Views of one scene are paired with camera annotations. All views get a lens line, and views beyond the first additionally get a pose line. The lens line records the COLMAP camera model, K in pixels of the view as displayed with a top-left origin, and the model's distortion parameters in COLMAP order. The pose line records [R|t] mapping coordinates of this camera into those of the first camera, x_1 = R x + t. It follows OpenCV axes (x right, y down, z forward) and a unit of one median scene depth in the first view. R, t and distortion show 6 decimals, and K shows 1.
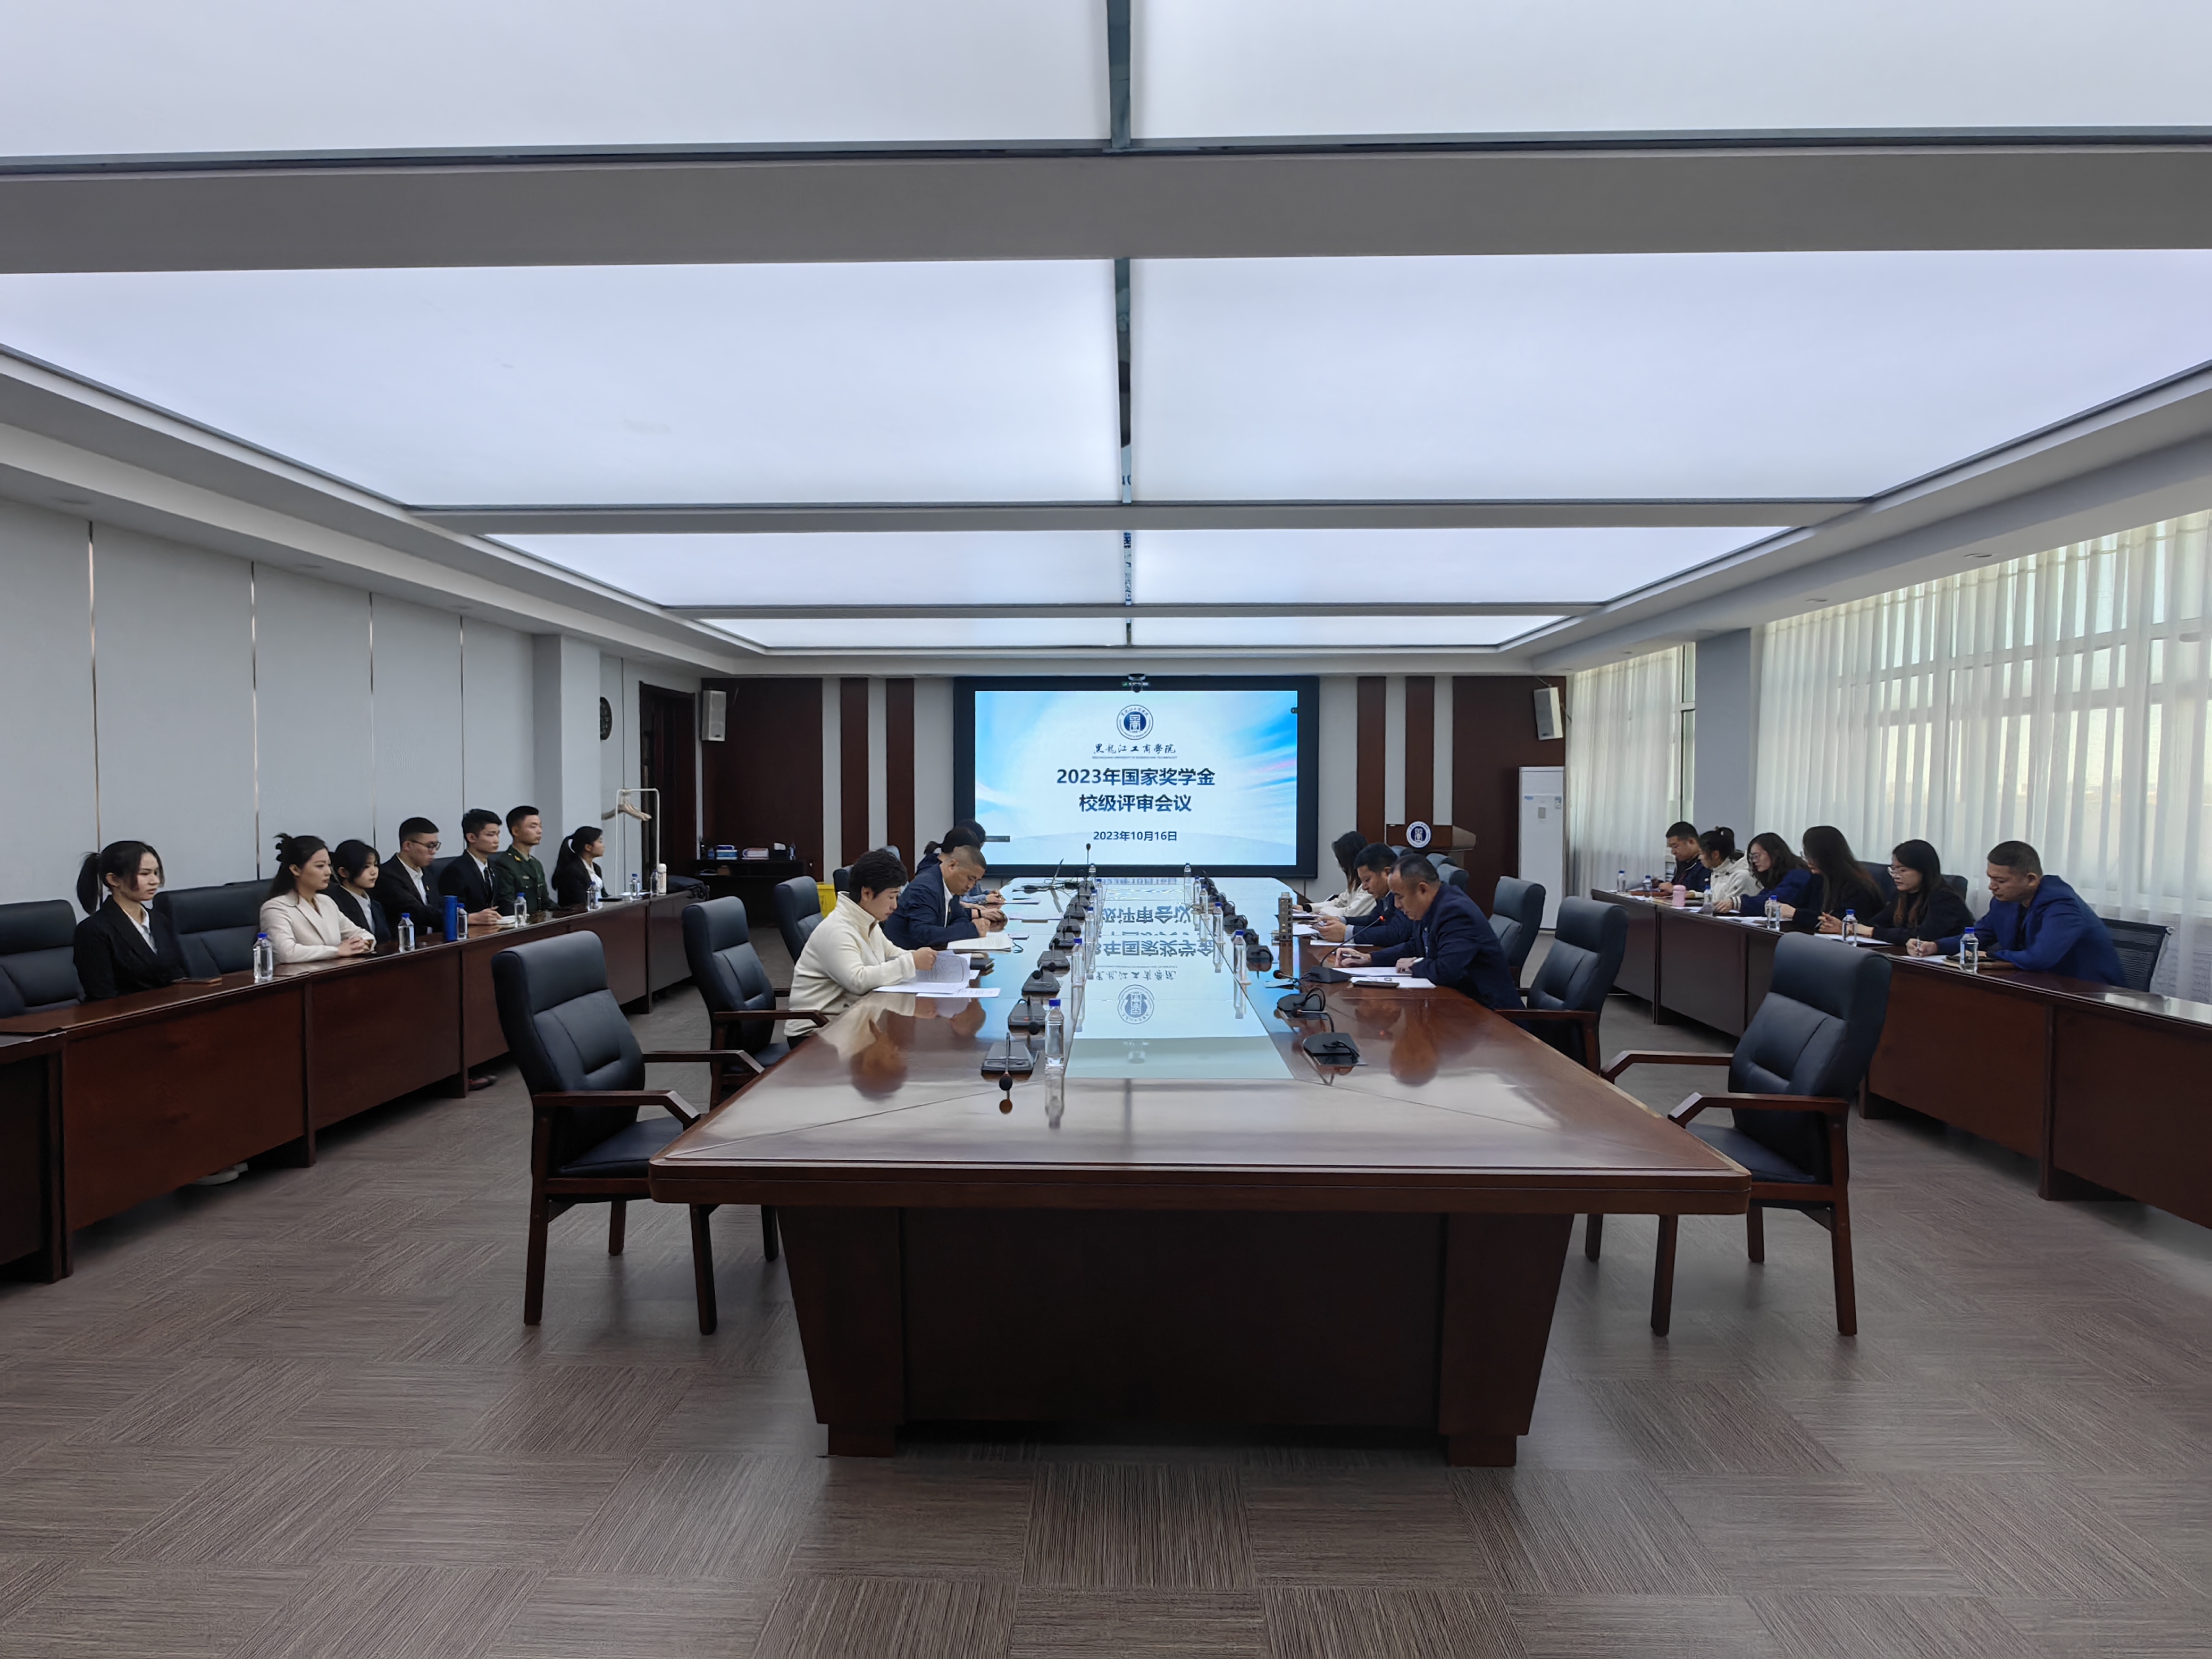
lens RADIAL K [[1278.7, 0, 1107.1], [0, 1278.7, 843.1], [0, 0, 1]] dist [-0.007366, -0.002446]
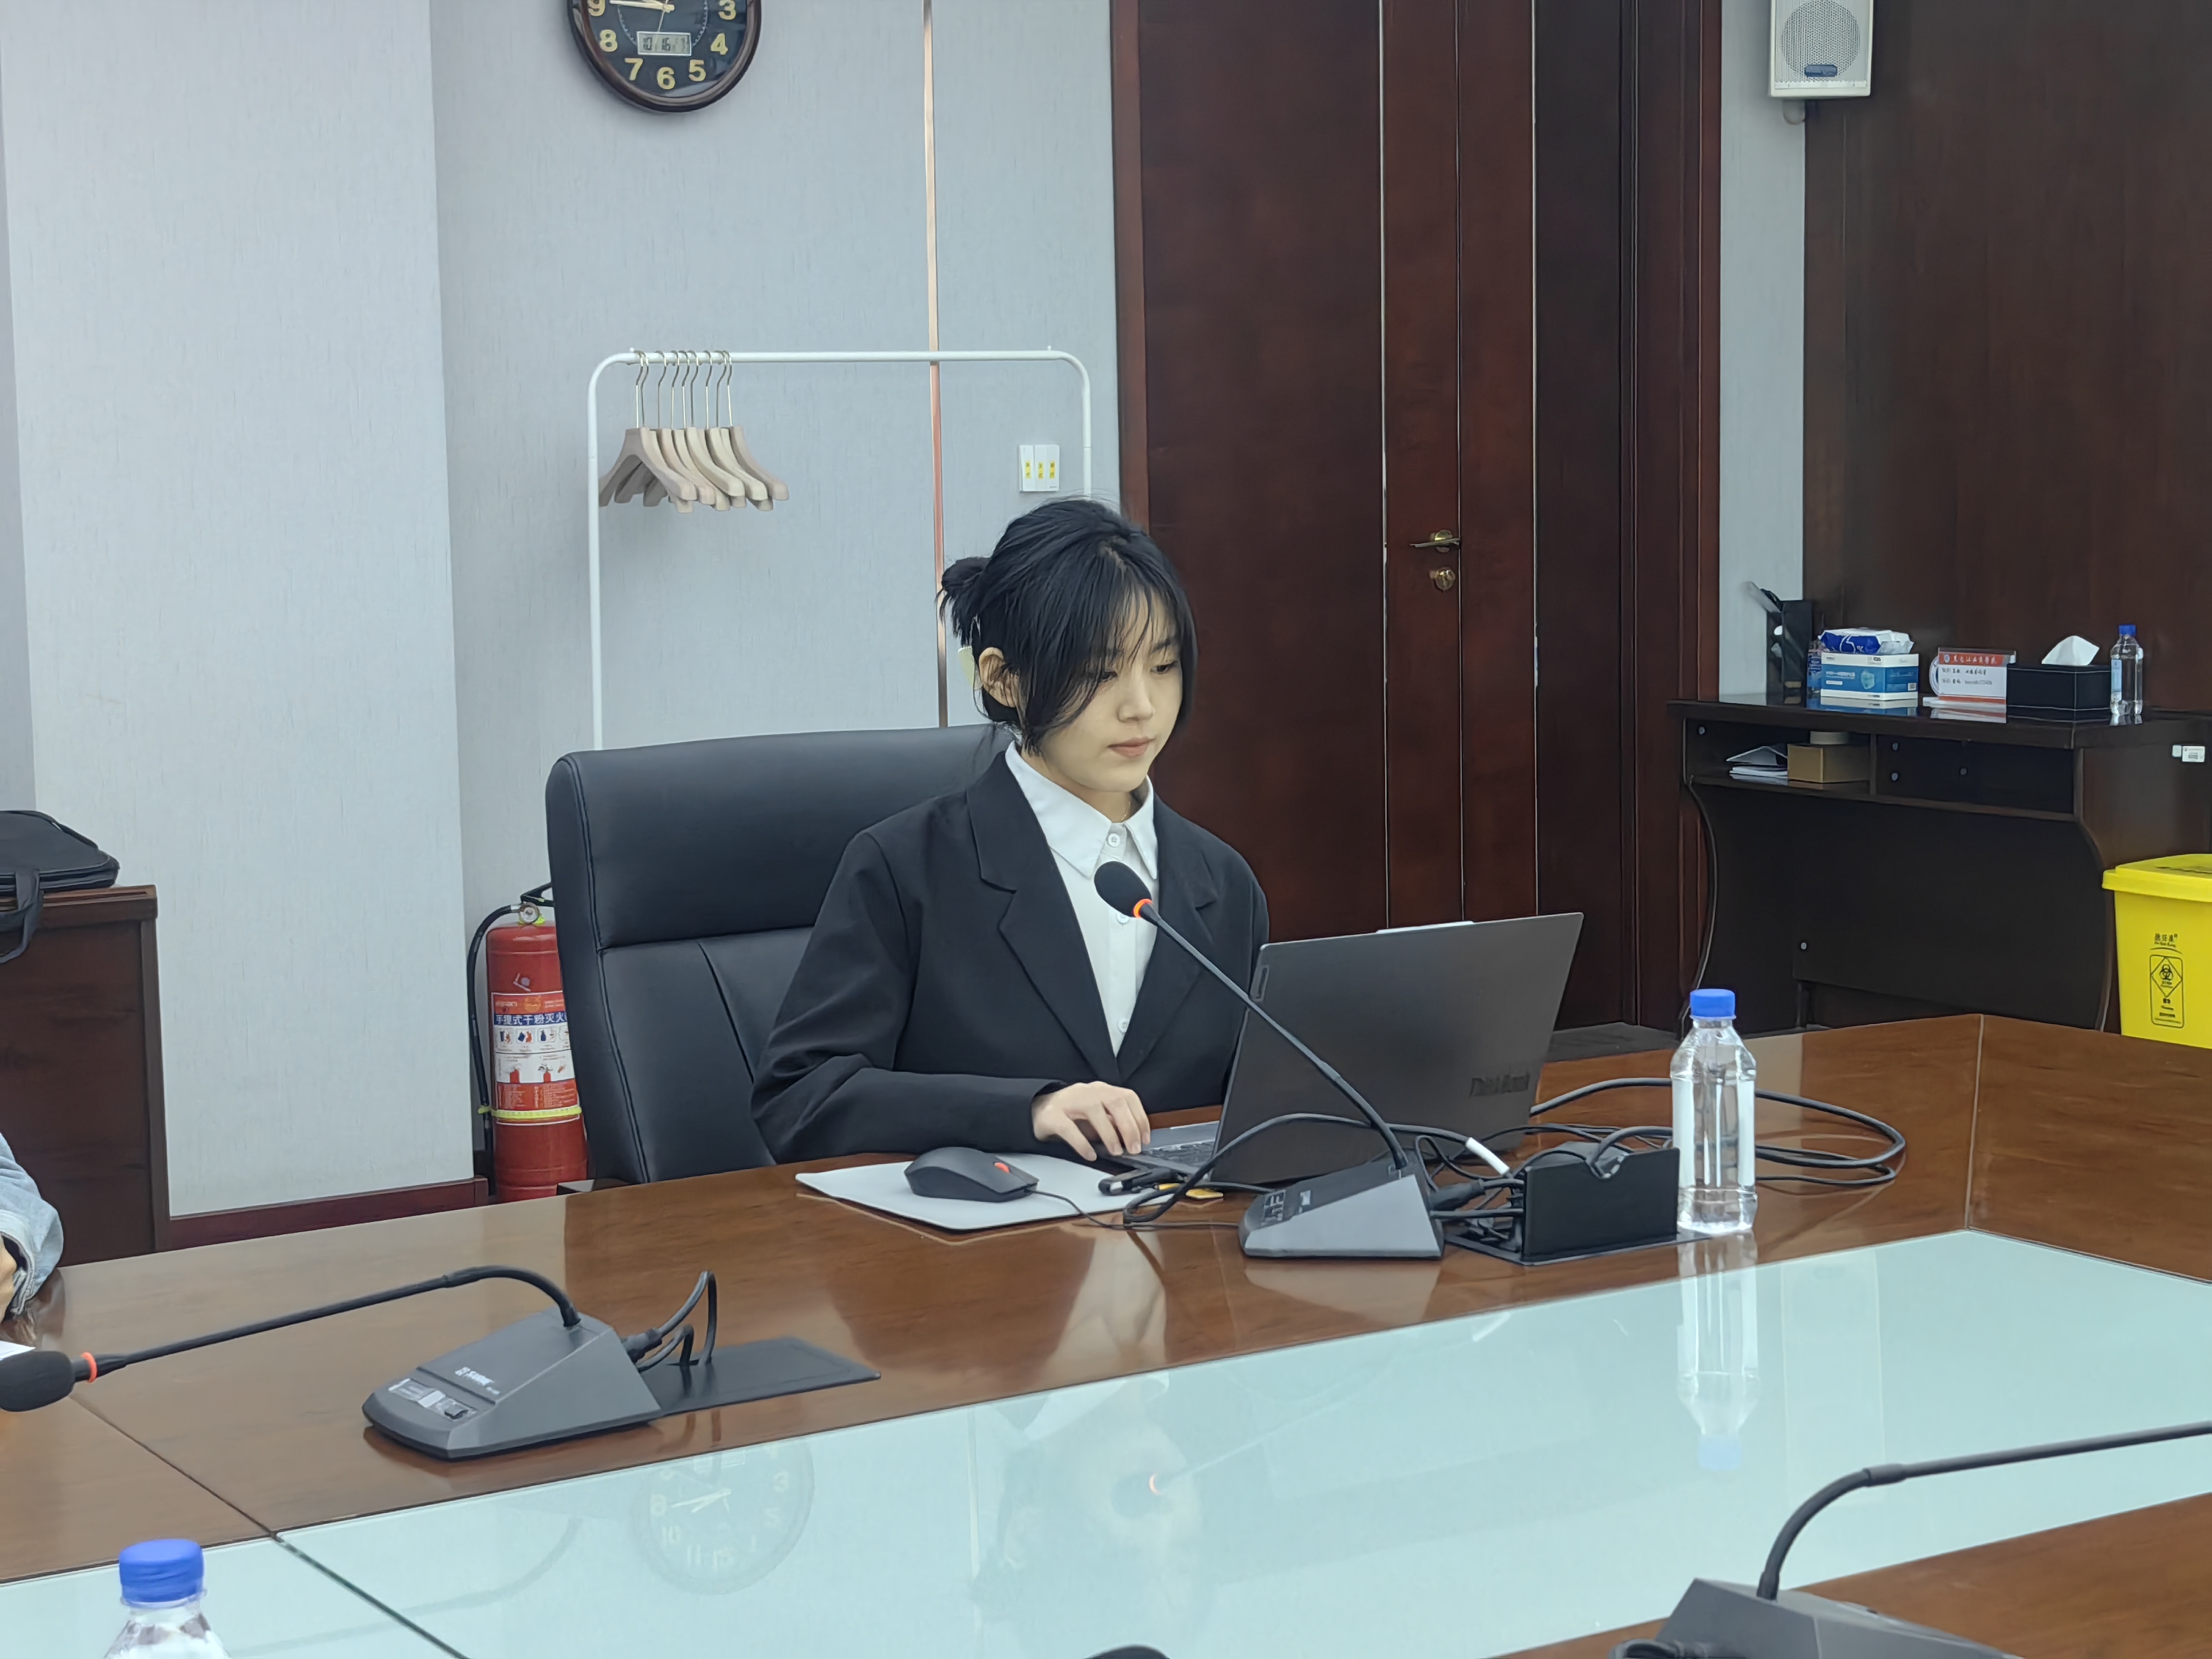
lens RADIAL K [[3912.8, 0, 1142.8], [0, 3912.8, 822.9], [0, 0, 1]] dist [0.176549, 0.000000]
pose [[0.547374, 0.070994, -0.833871, 0.148269], [-0.016933, 0.997131, 0.073779, -0.012065], [0.836717, -0.026264, 0.547006, 0.577677]]
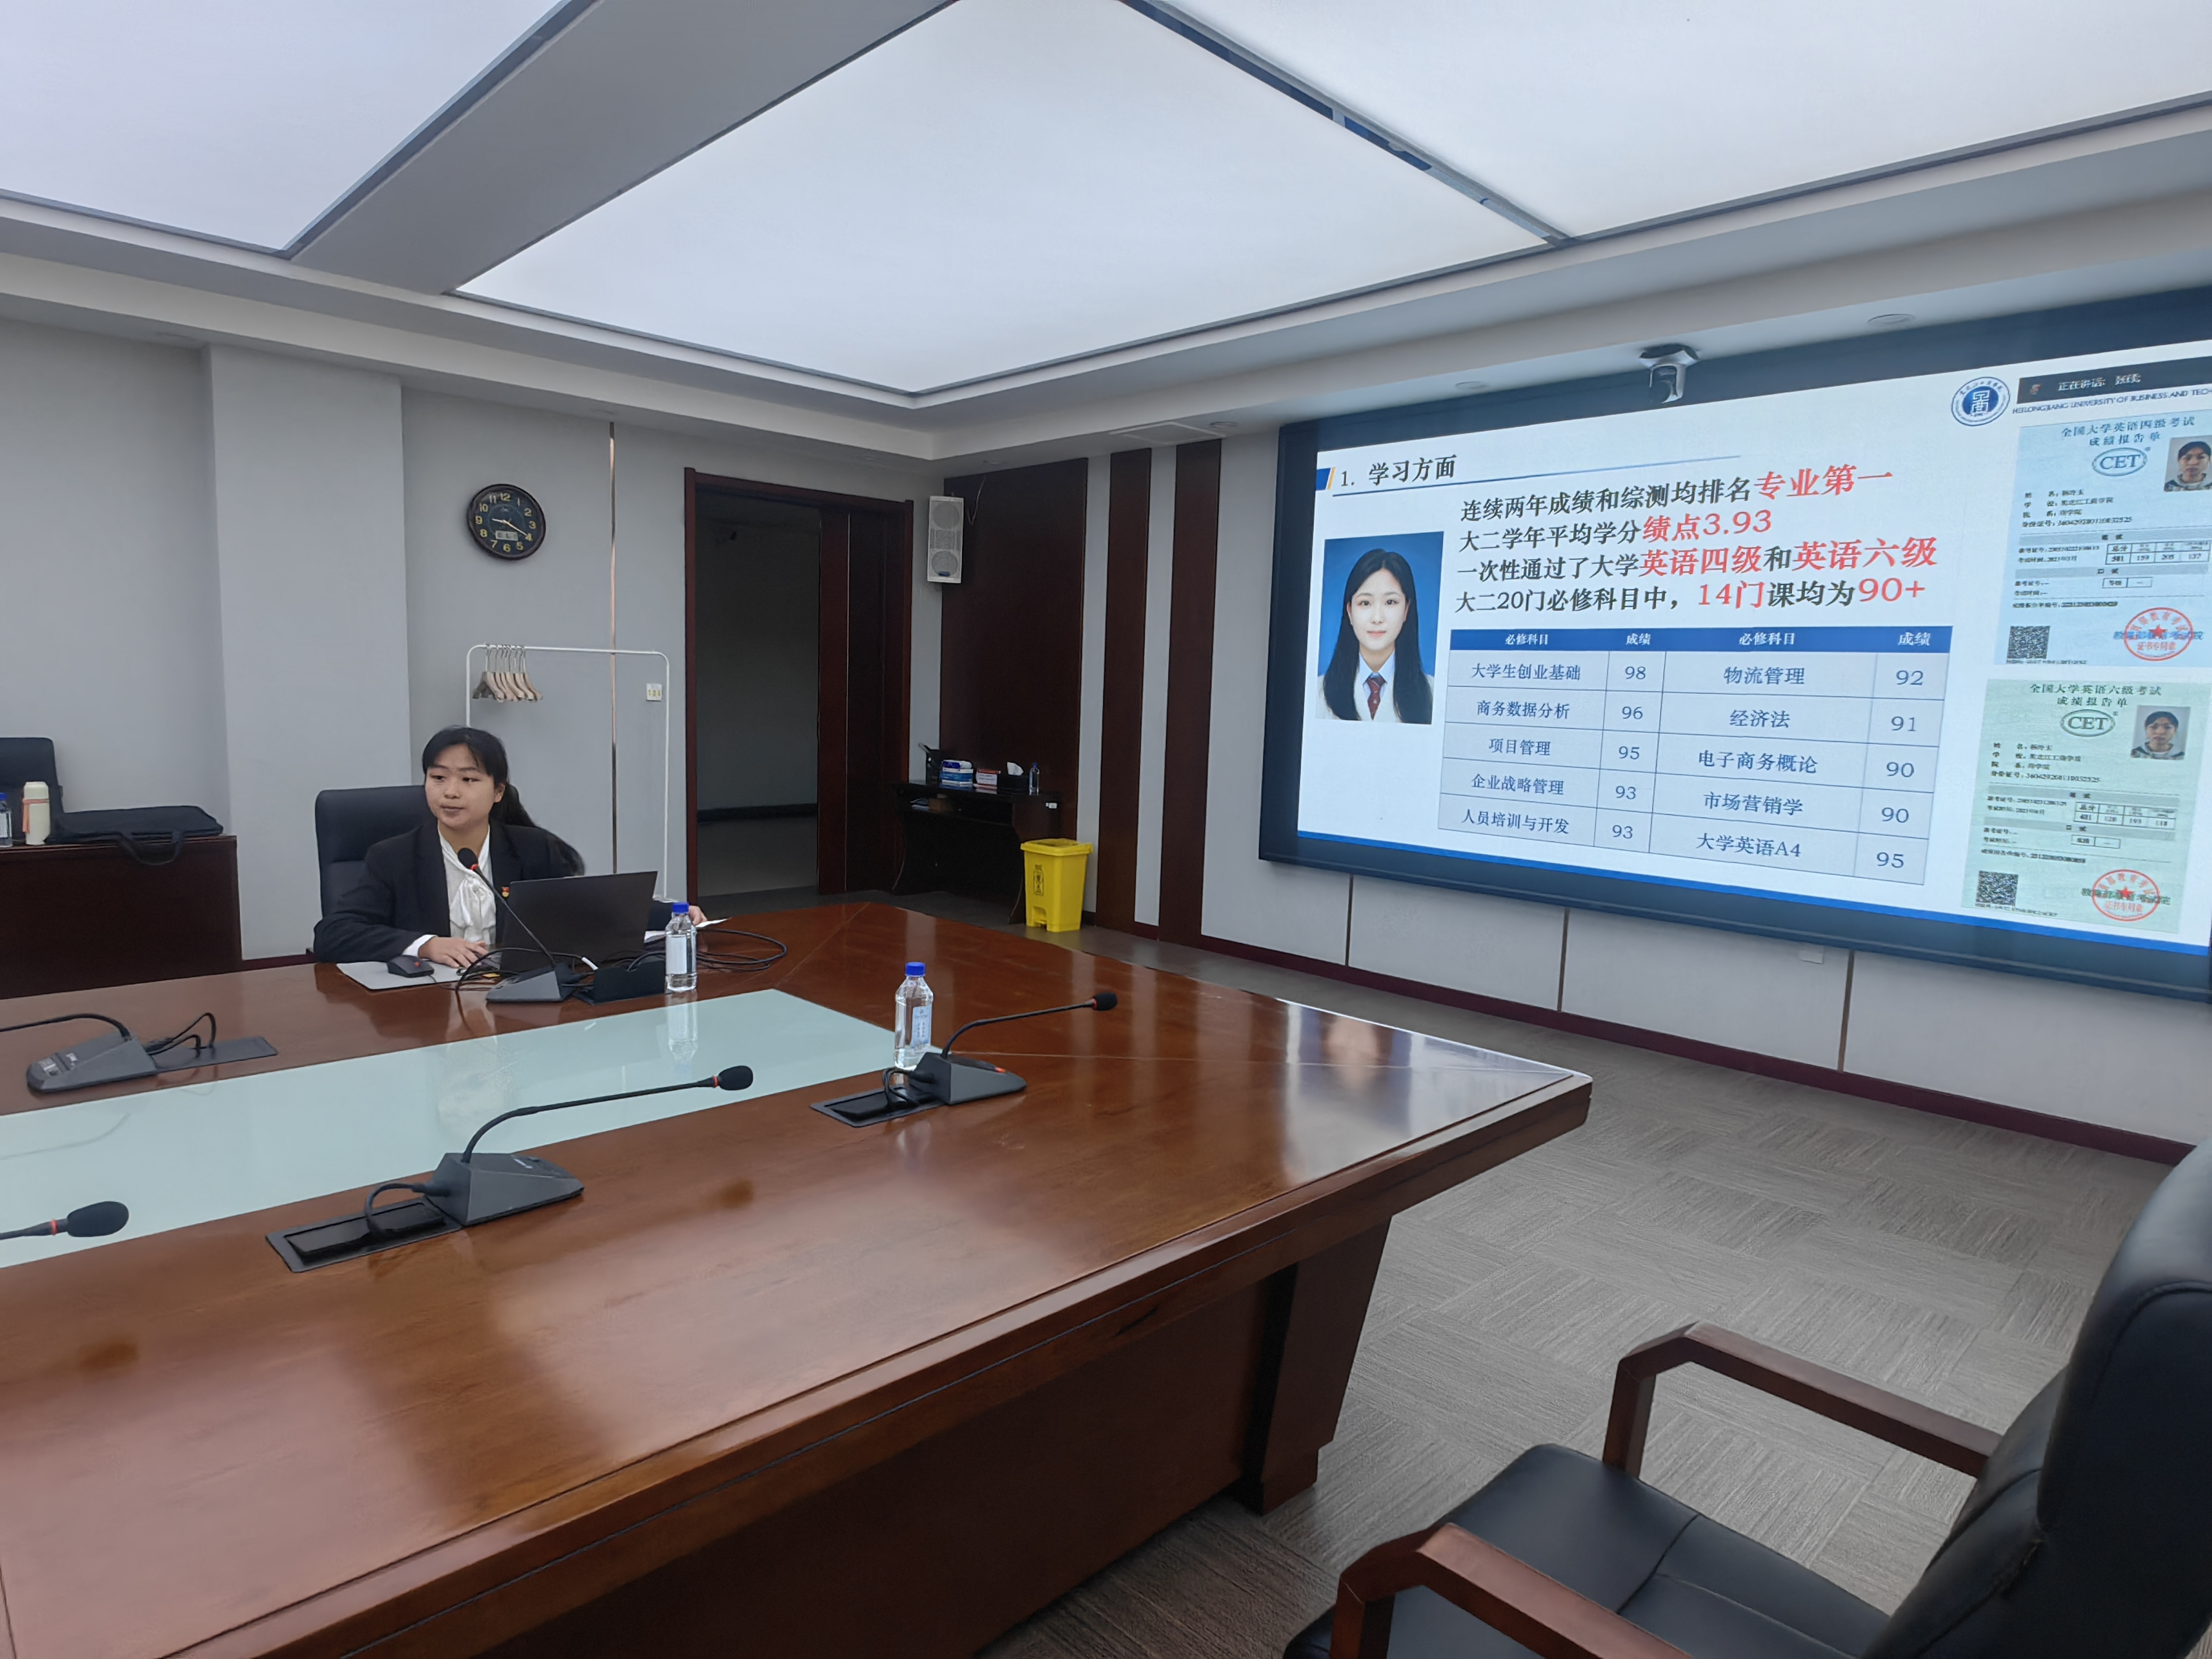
lens RADIAL K [[1278.7, 0, 1090.8], [0, 1278.7, 836.9], [0, 0, 1]] dist [-0.007366, -0.002446]
pose [[0.709032, 0.103132, -0.697594, 0.162649], [-0.062589, 0.994547, 0.083418, -0.016944], [0.702393, -0.015484, 0.711621, 0.624785]]
